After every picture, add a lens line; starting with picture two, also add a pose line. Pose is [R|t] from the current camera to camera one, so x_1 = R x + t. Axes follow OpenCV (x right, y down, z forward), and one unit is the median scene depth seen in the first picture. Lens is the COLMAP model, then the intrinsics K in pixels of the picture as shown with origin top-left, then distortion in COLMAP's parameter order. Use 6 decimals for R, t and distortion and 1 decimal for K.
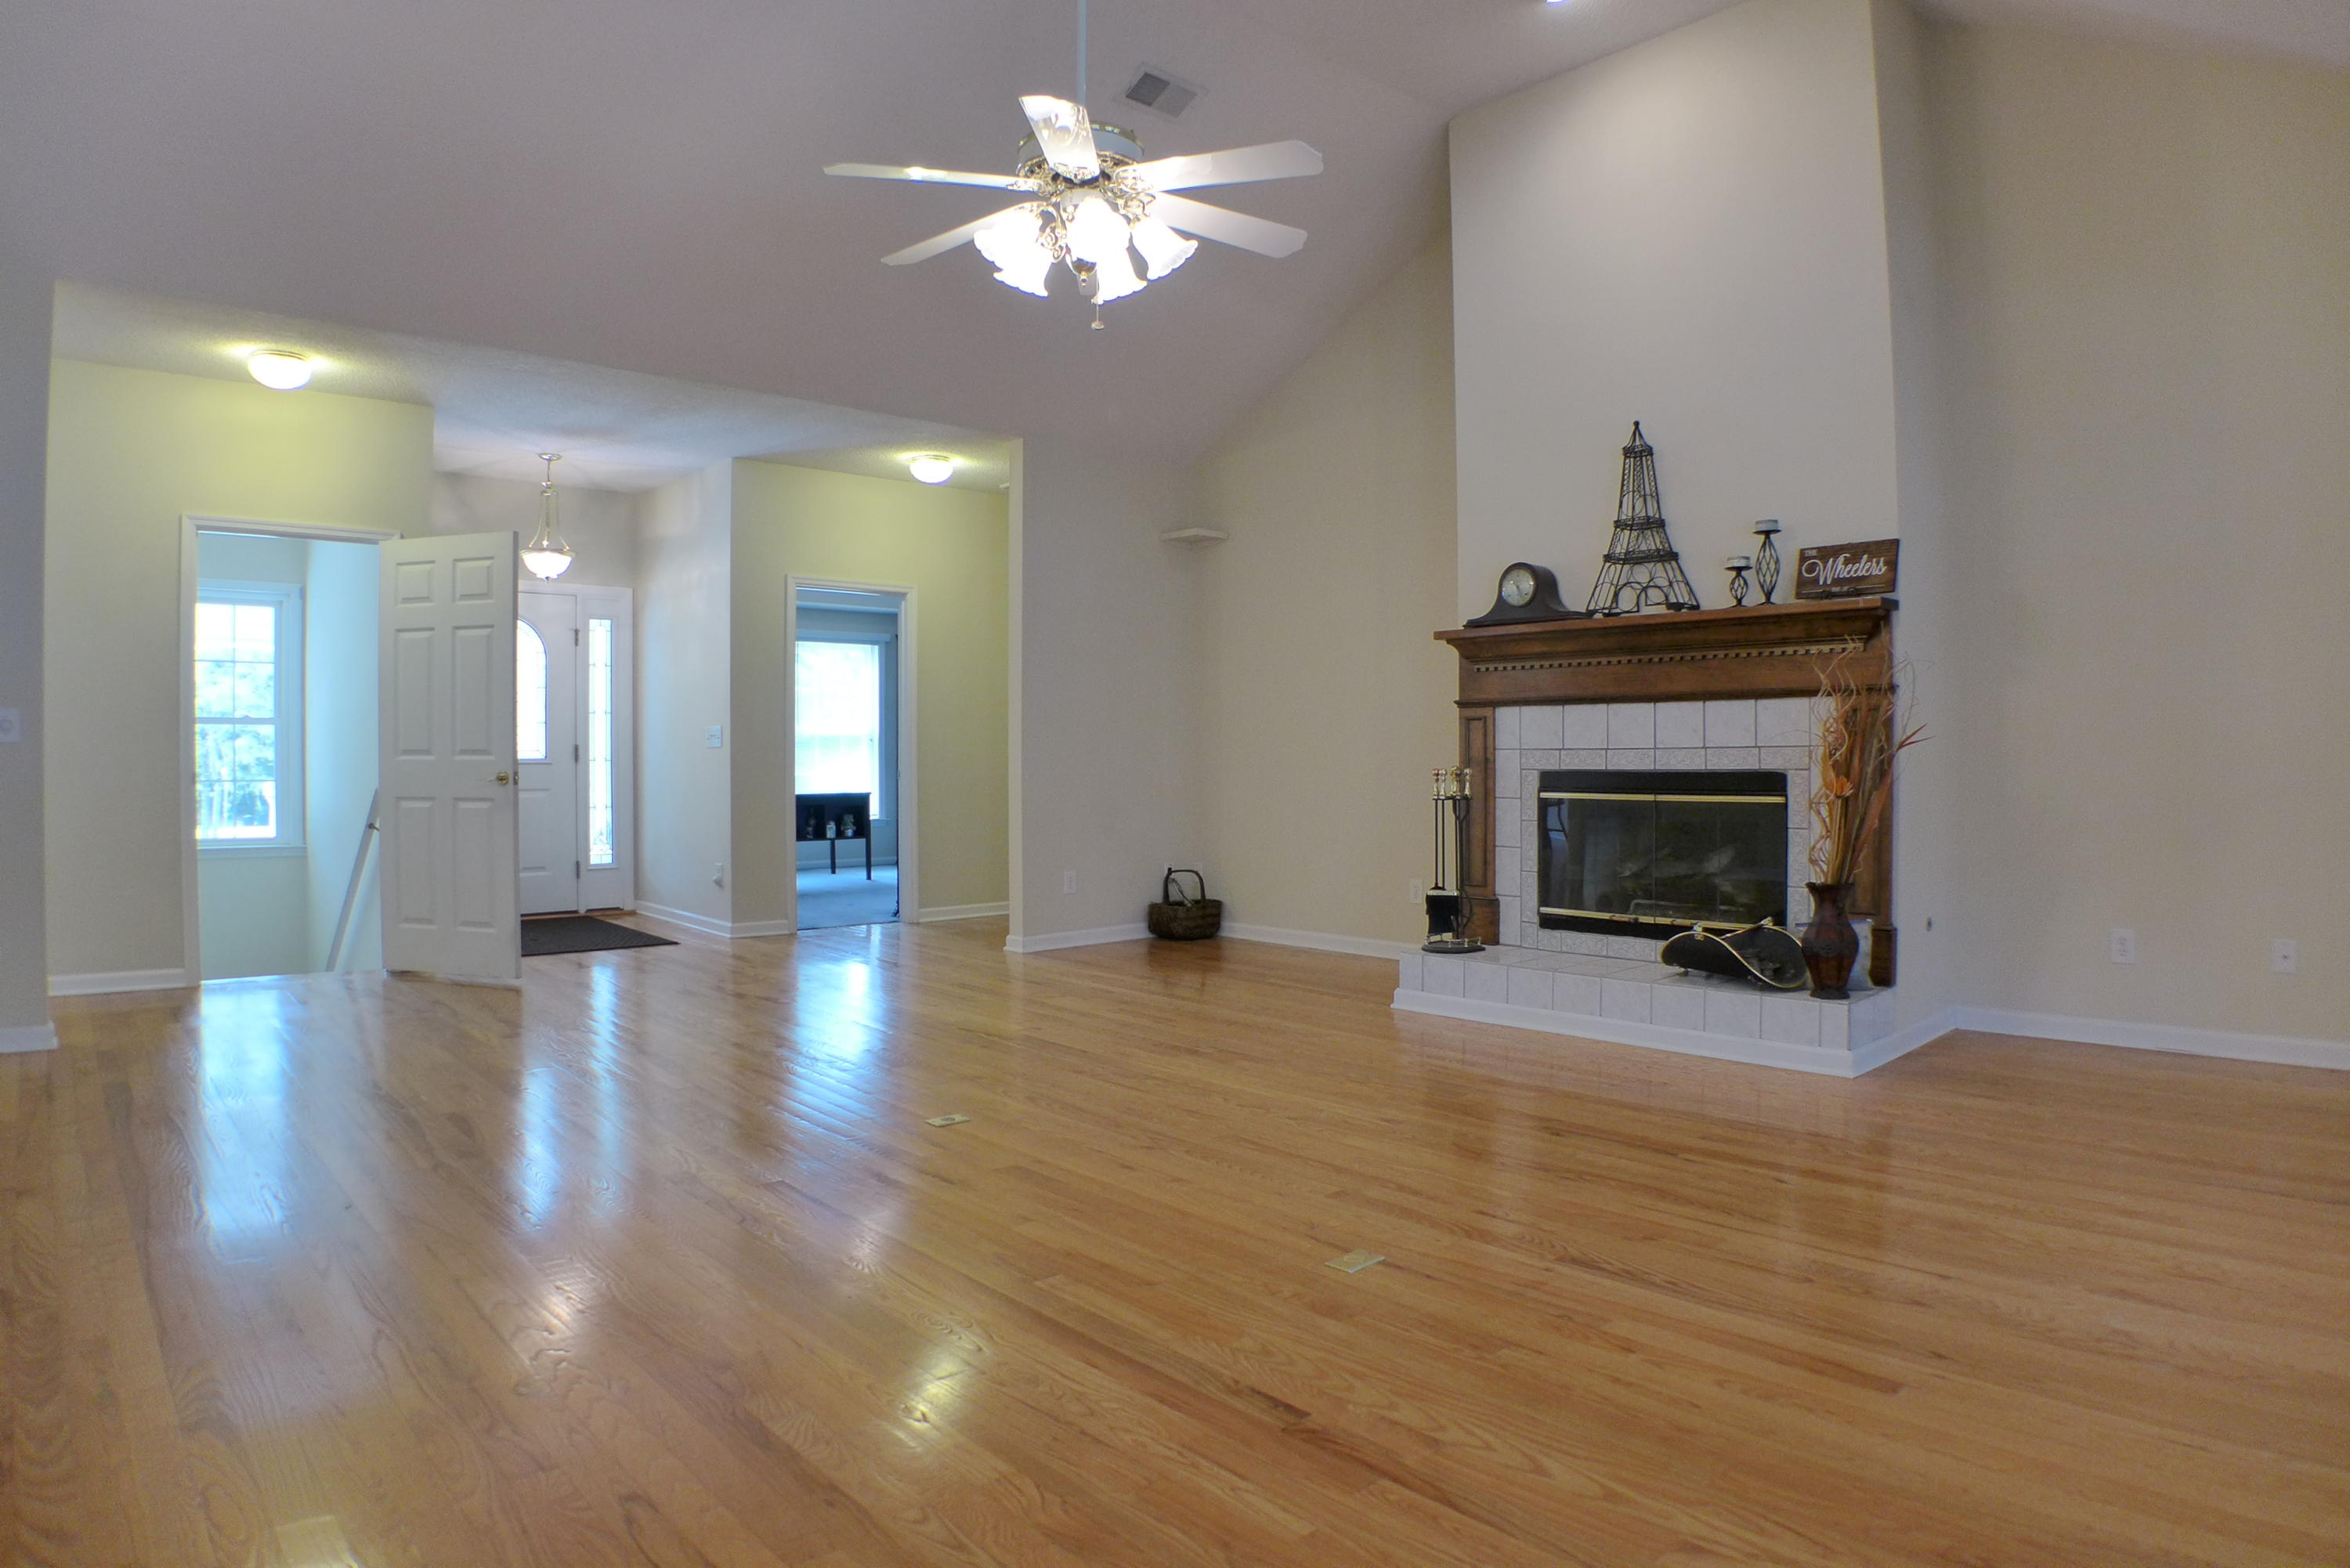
lens RADIAL K [[1380.0, 0, 1162.7], [0, 1380.0, 769.8], [0, 0, 1]] dist [-0.139729, 0.032377]
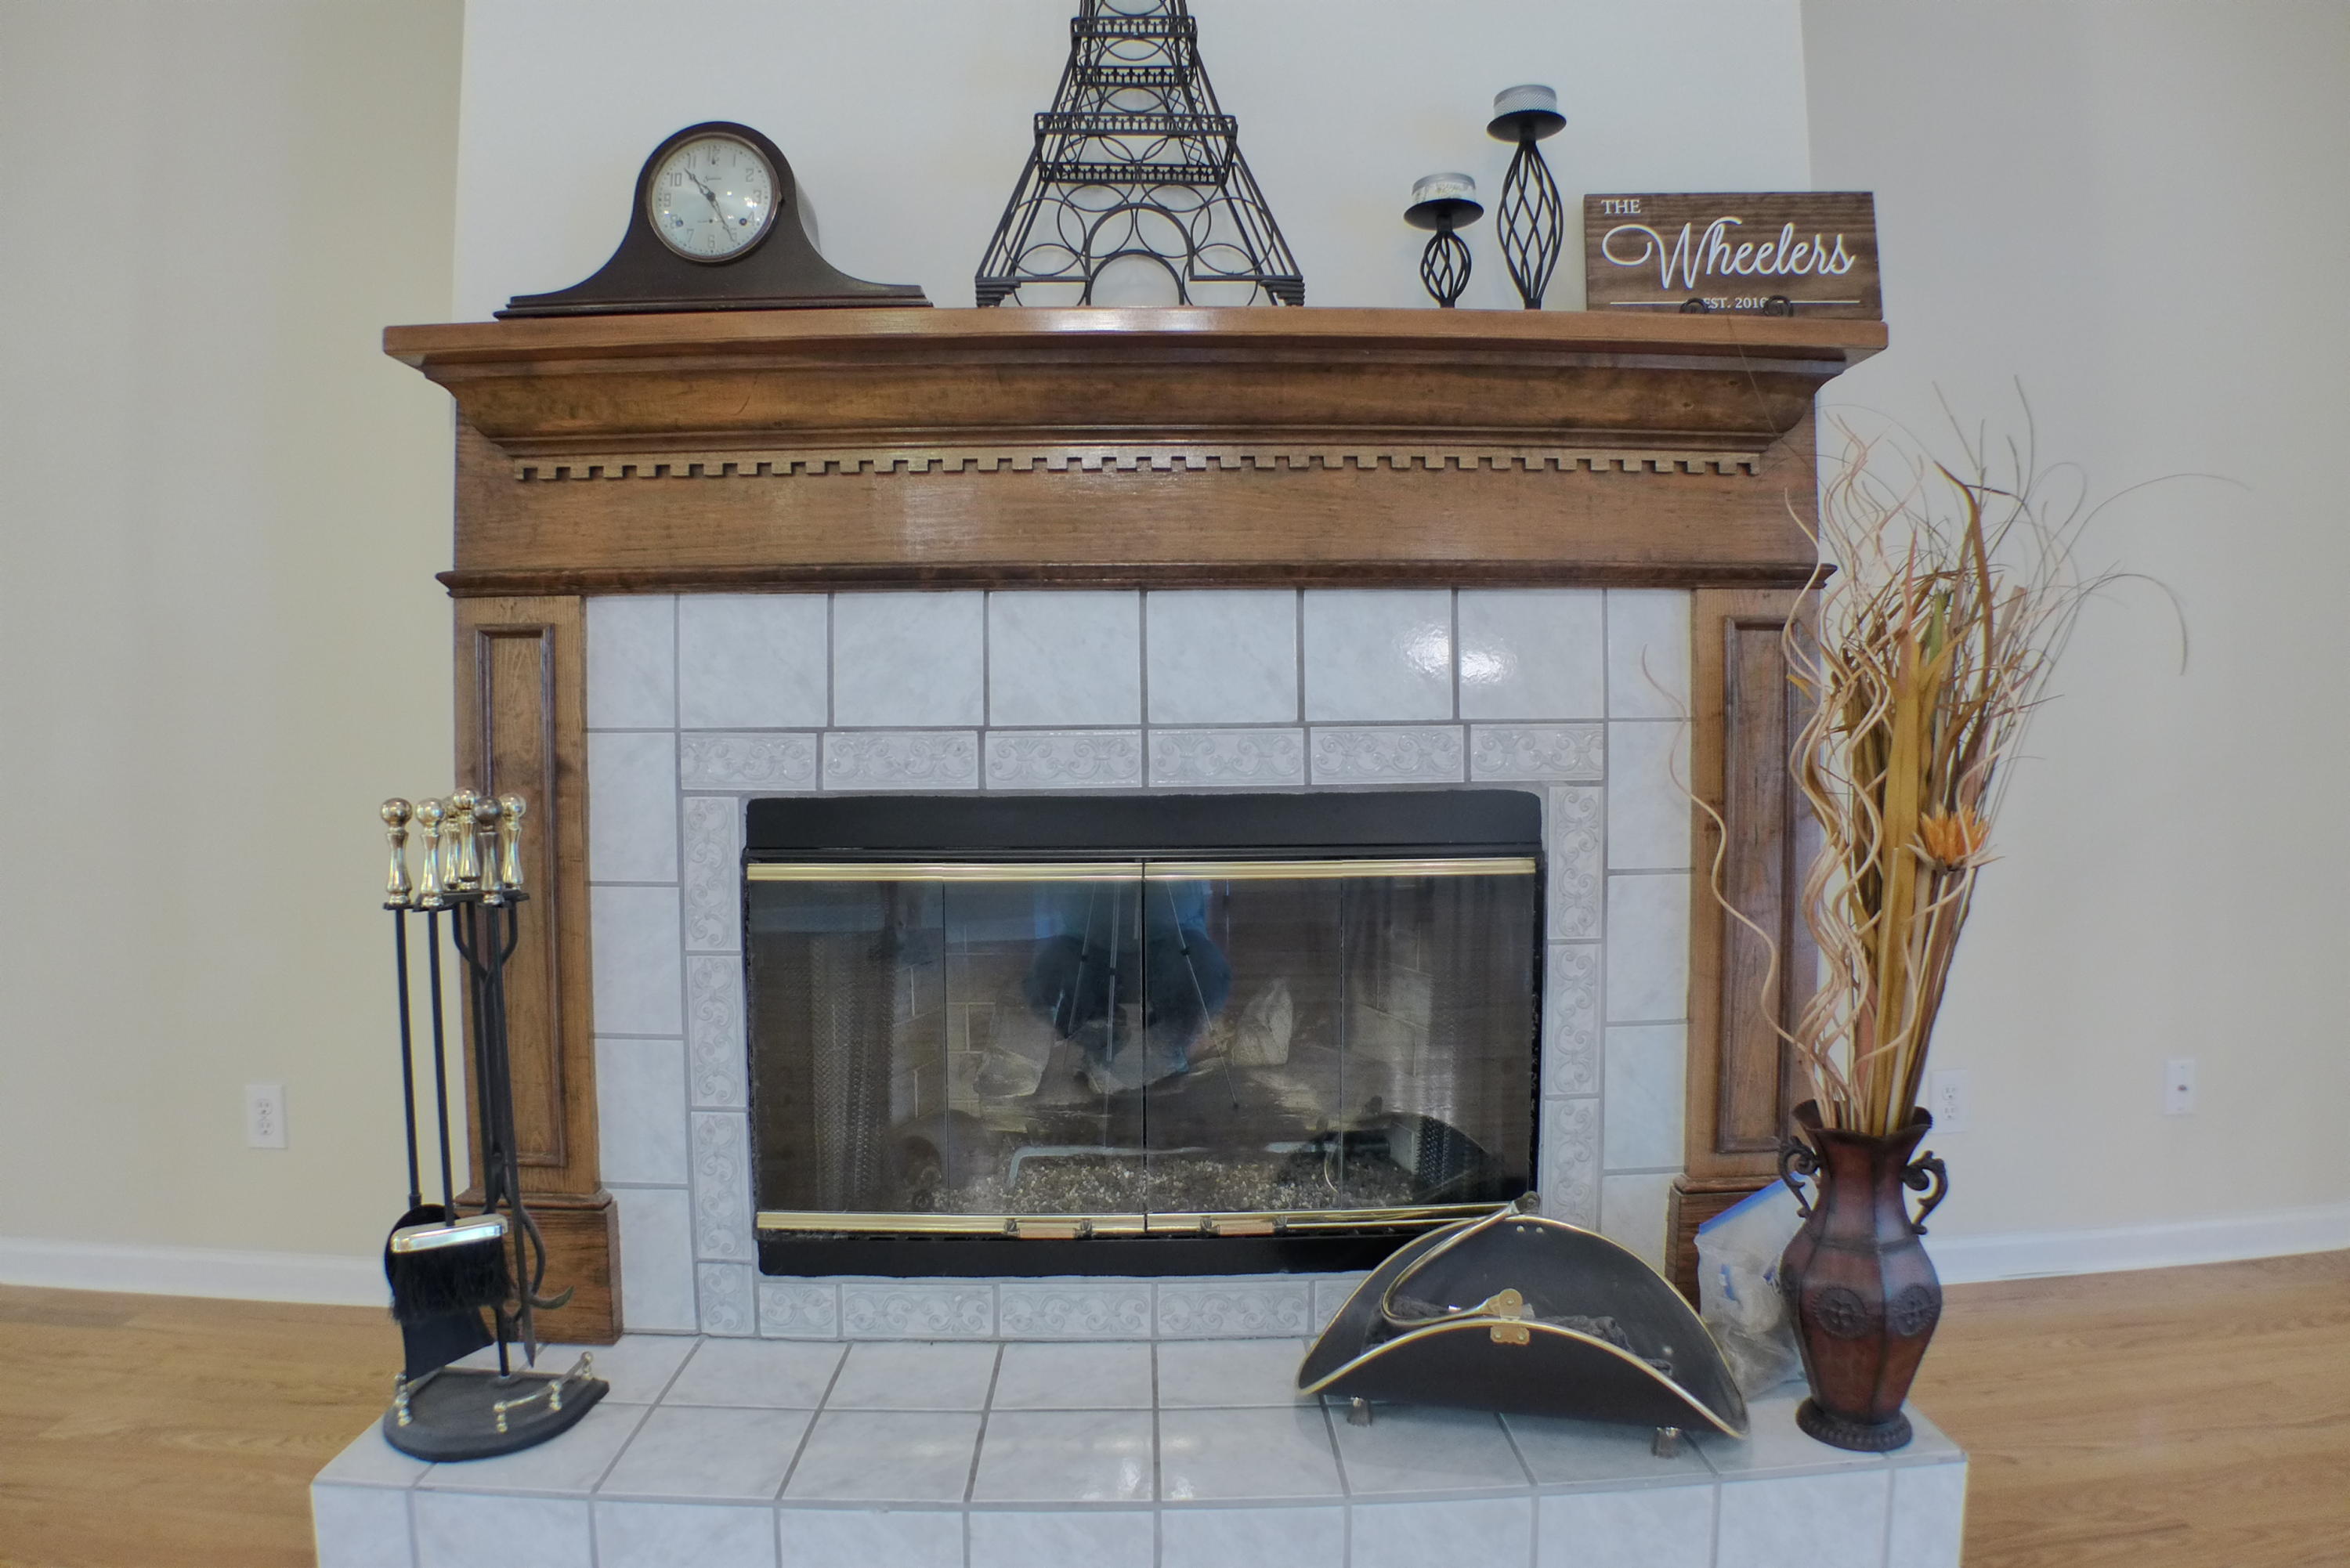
lens RADIAL K [[1380.0, 0, 1162.7], [0, 1380.0, 769.8], [0, 0, 1]] dist [-0.139729, 0.032377]
pose [[0.649830, -0.015078, 0.759930, 0.103931], [0.011555, 0.999884, 0.009958, -0.008324], [-0.759992, 0.002310, 0.649928, 0.767641]]
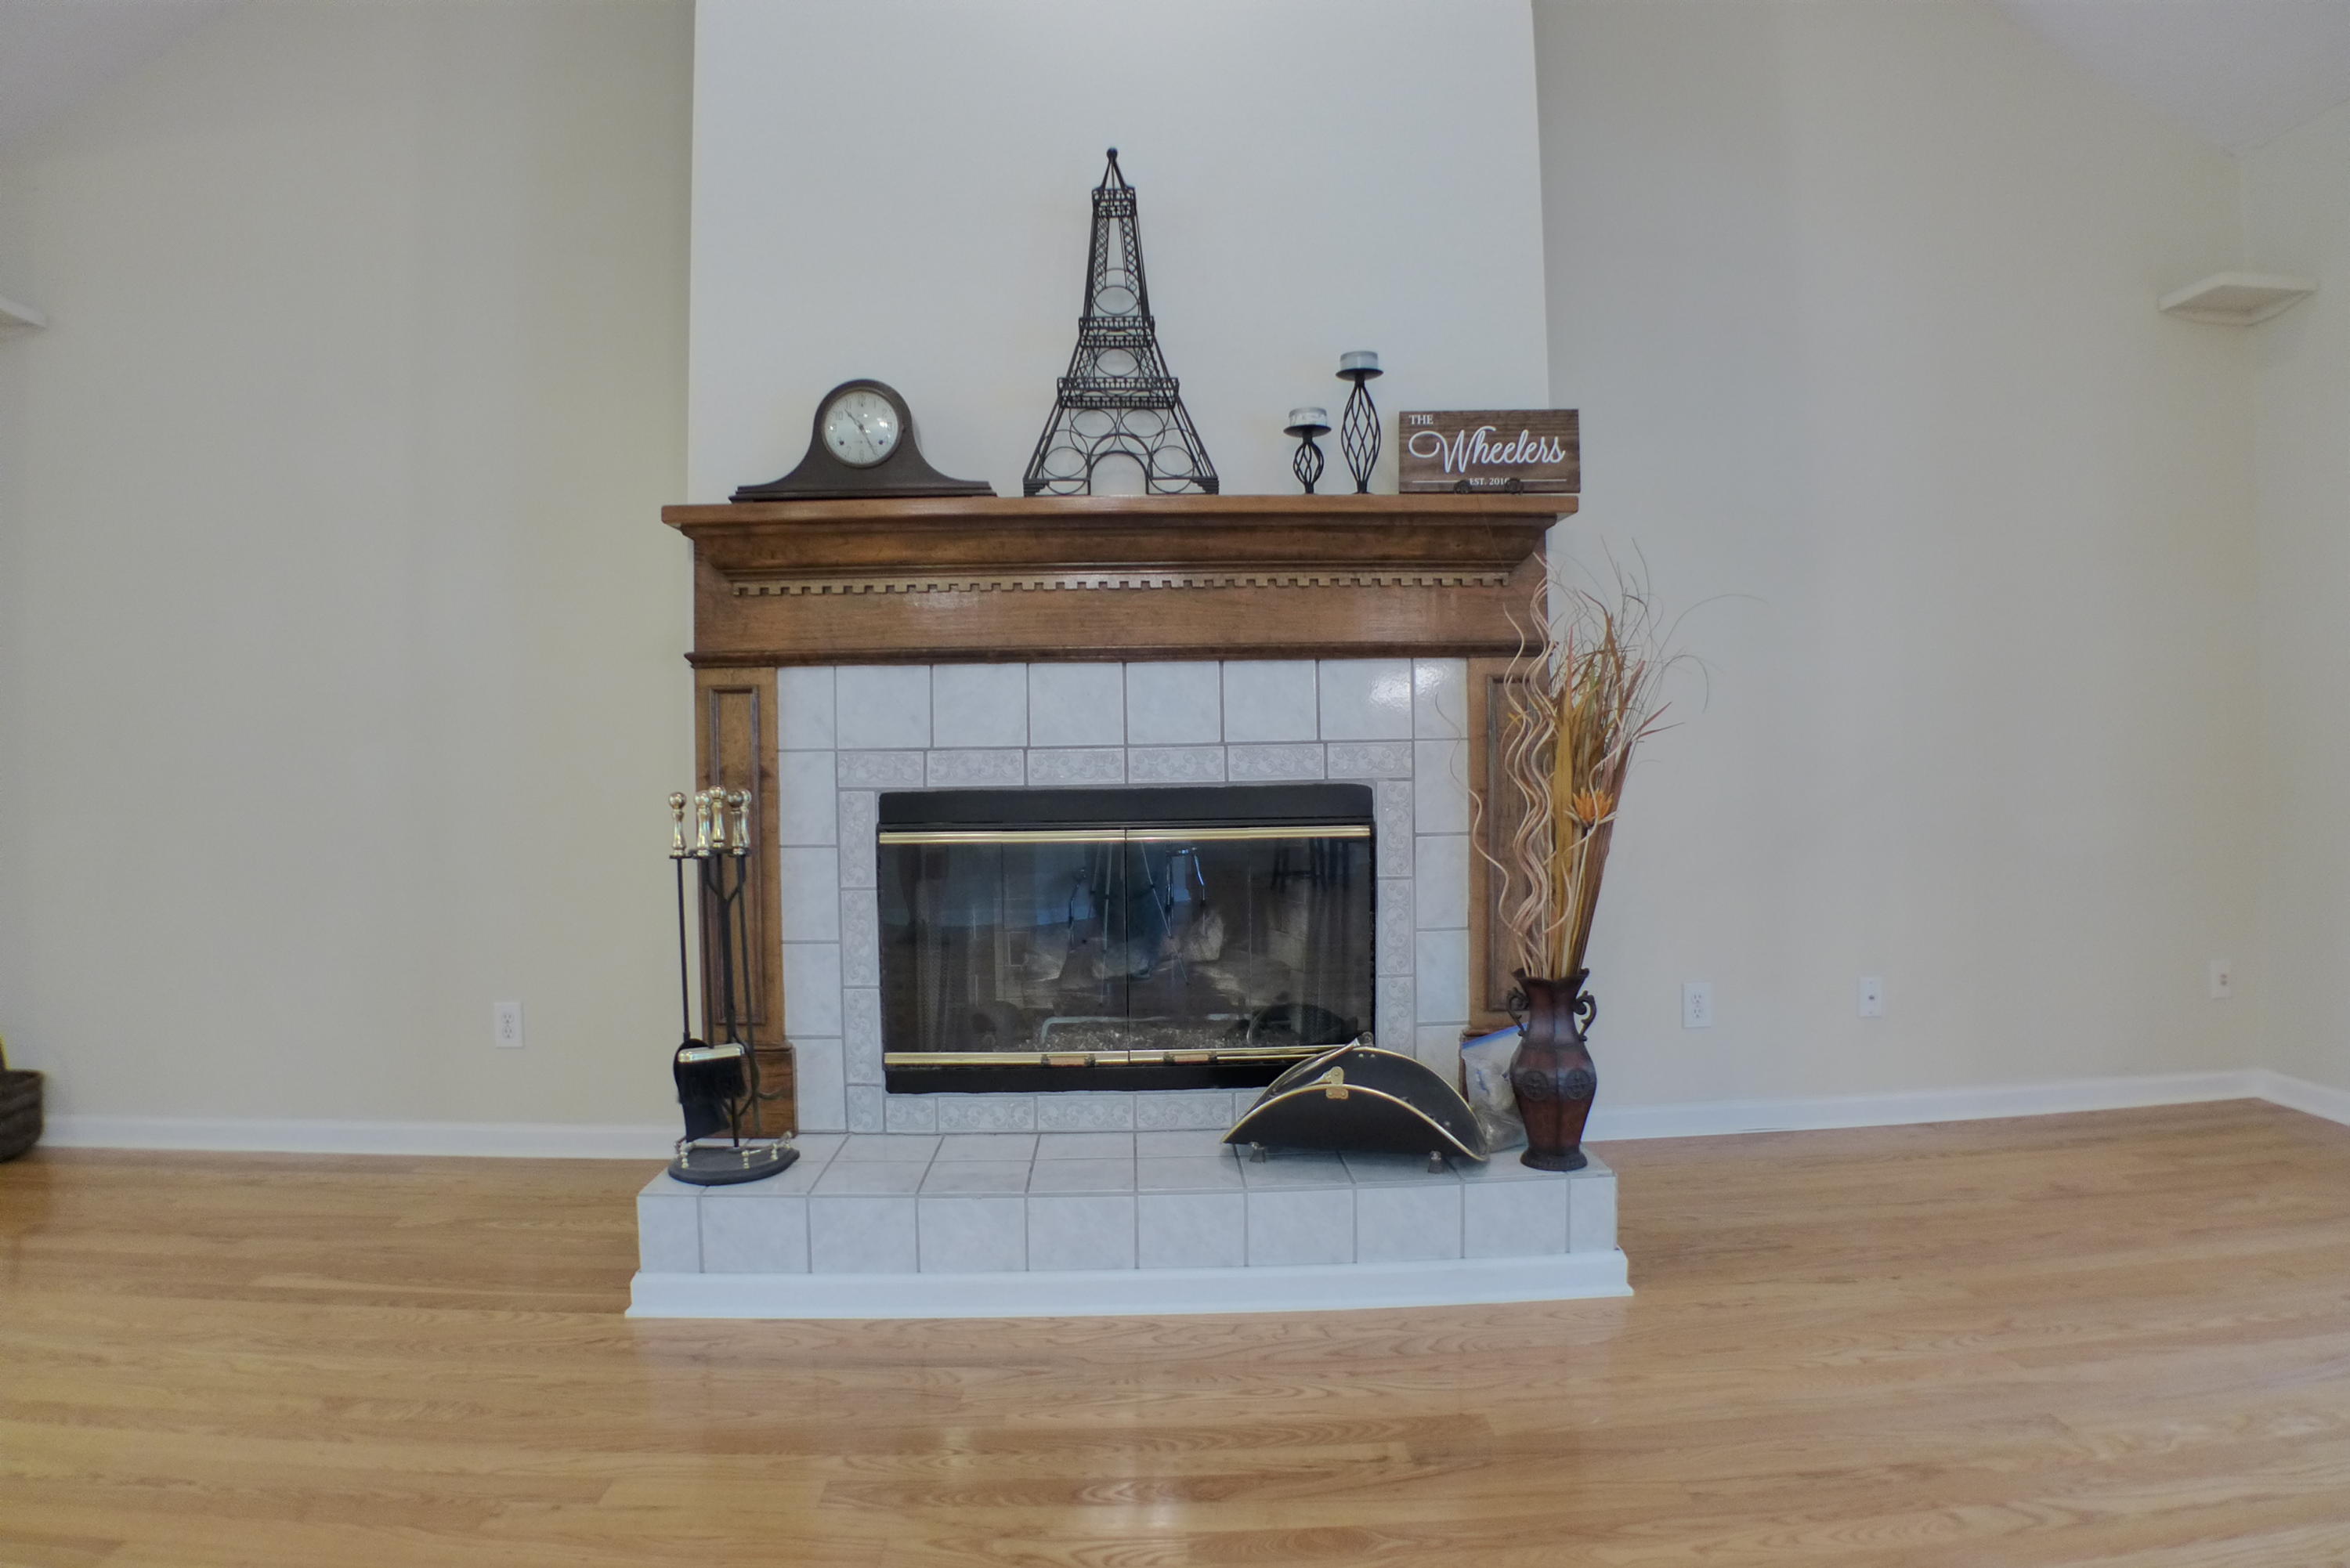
lens RADIAL K [[1380.0, 0, 1162.7], [0, 1380.0, 769.8], [0, 0, 1]] dist [-0.139729, 0.032377]
pose [[0.641442, -0.012747, 0.767066, -0.056143], [0.018828, 0.999822, 0.000870, -0.006443], [-0.766941, 0.013885, 0.641568, 0.625412]]
